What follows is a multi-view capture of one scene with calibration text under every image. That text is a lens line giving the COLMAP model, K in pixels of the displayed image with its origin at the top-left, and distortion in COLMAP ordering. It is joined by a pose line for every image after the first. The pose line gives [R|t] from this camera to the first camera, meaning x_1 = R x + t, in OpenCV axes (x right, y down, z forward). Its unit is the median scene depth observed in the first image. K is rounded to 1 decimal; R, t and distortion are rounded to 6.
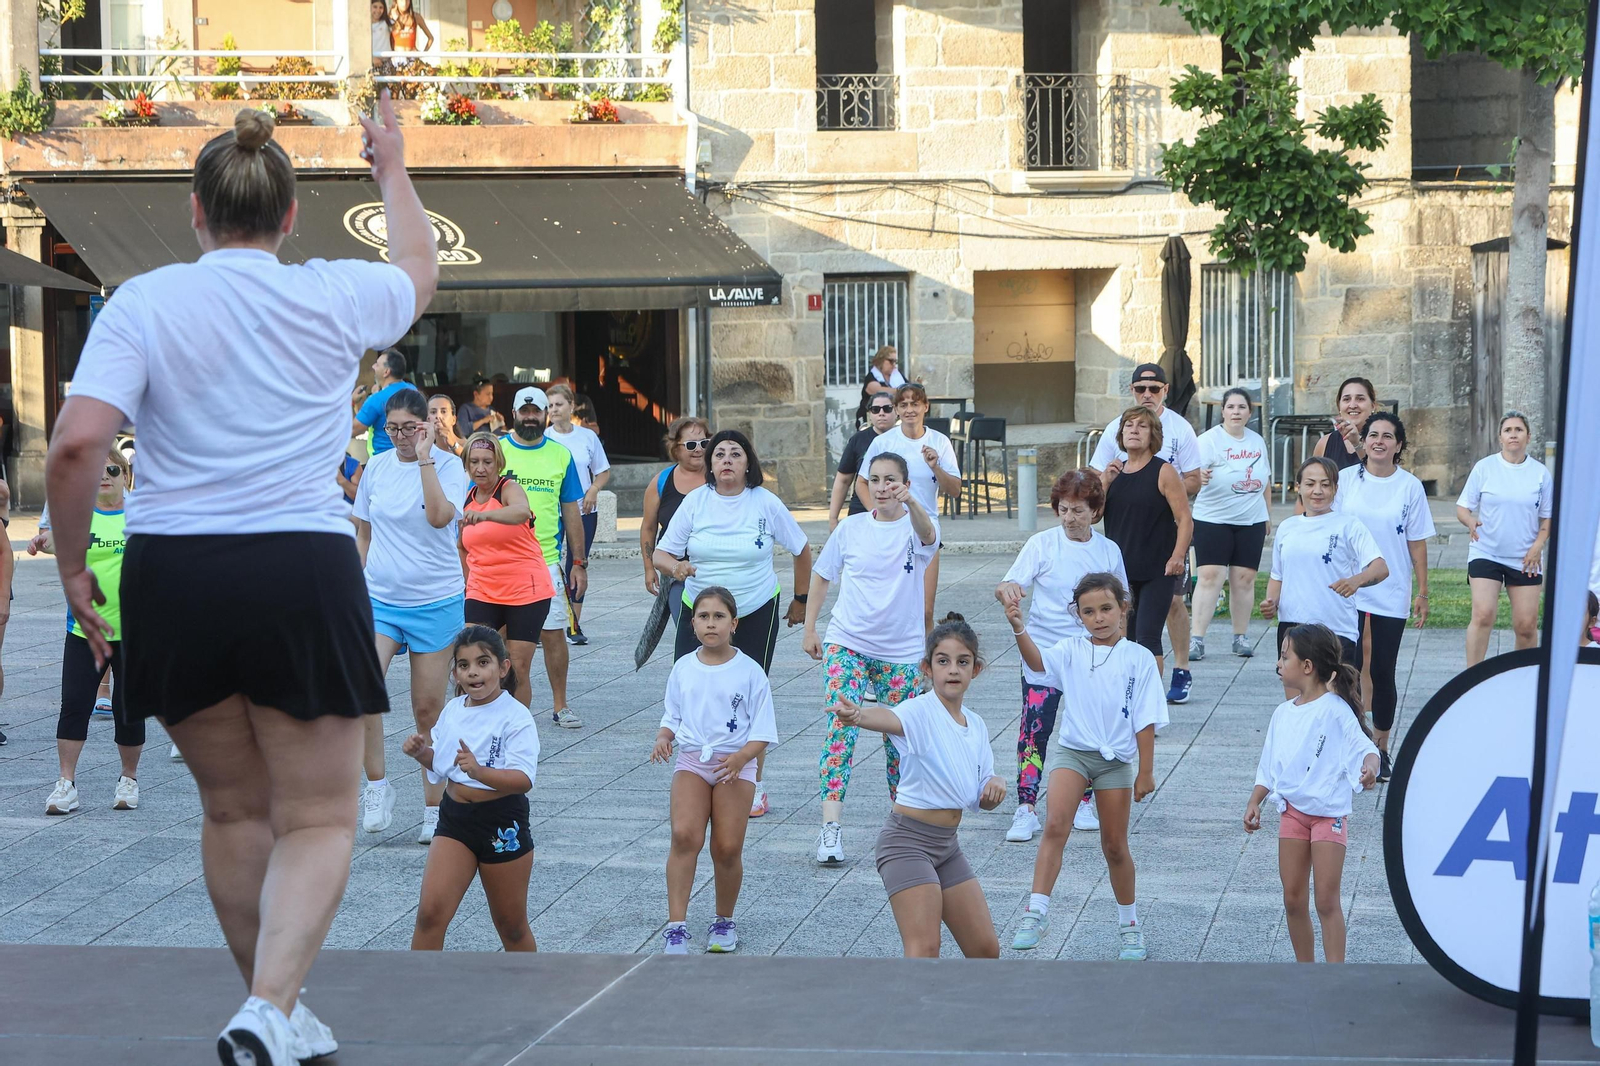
lens RADIAL K [[4629.1, 0, 822.1], [0, 4629.1, 575.0], [0, 0, 1]] dist [0.026083, 0.000000]
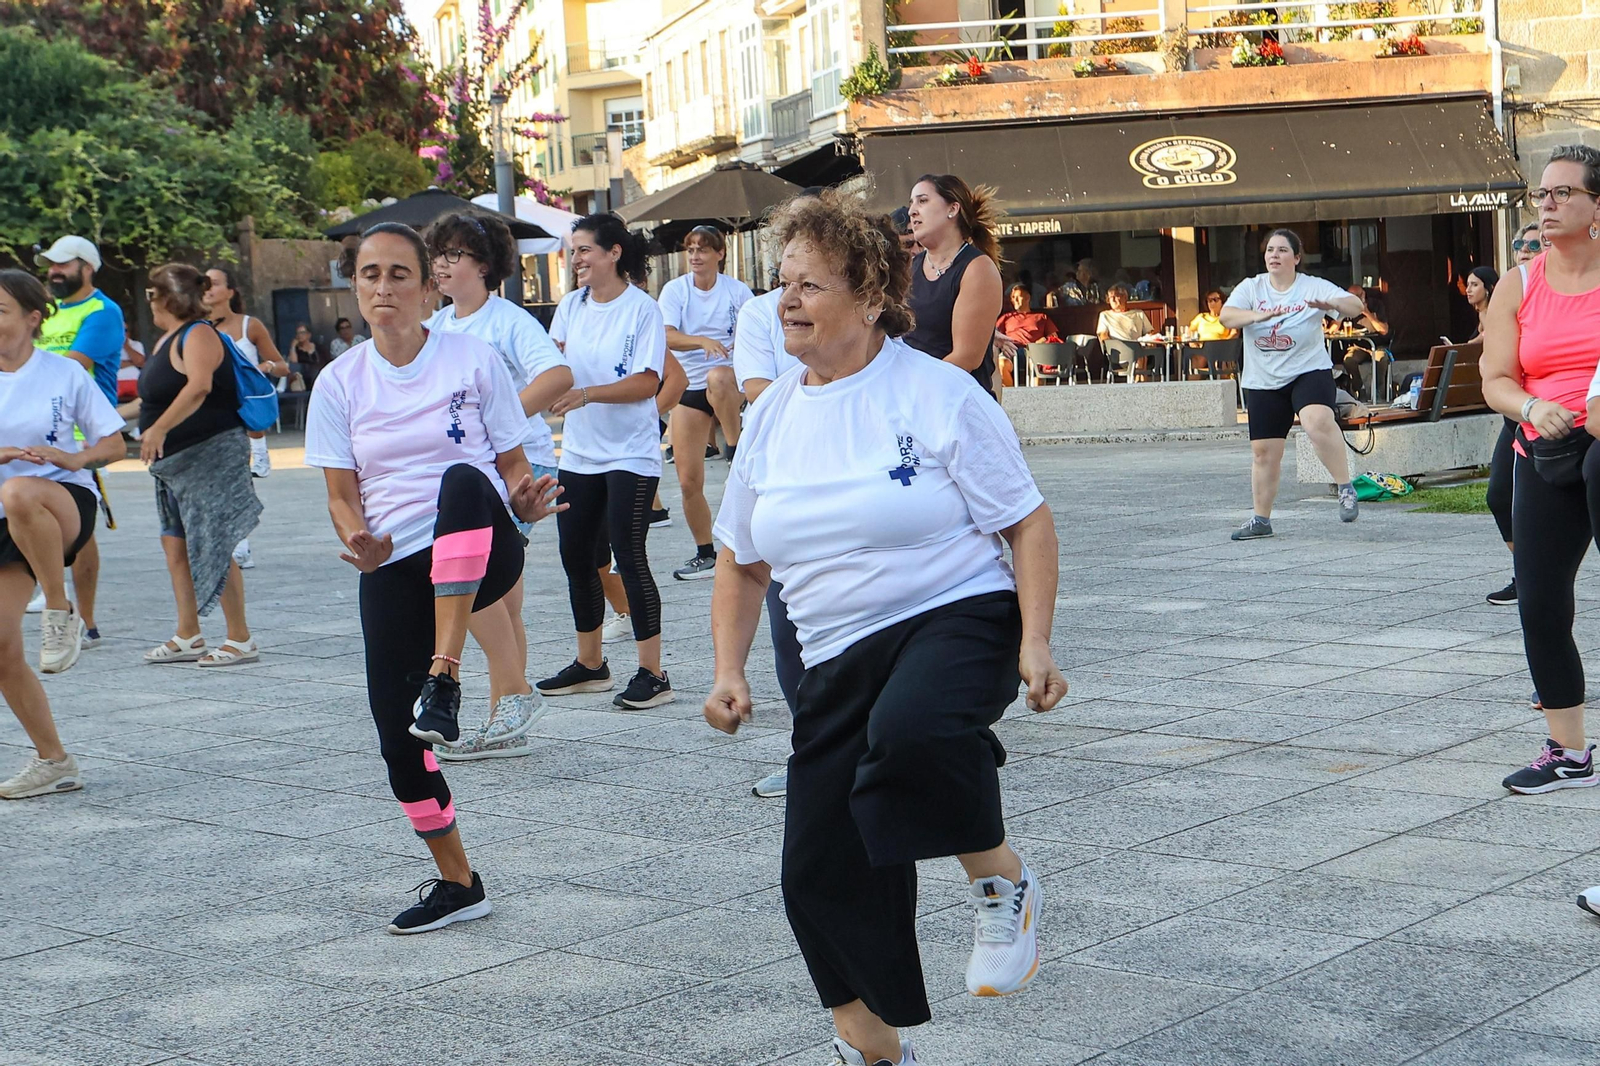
lens RADIAL K [[2943.8, 0, 805.7], [0, 2943.8, 538.6], [0, 0, 1]] dist [0.014023, 0.000000]
pose [[0.844620, 0.007848, -0.535309, 0.217590], [0.004042, 0.999771, 0.021035, 0.004181], [0.535351, -0.019931, 0.844394, 0.320021]]
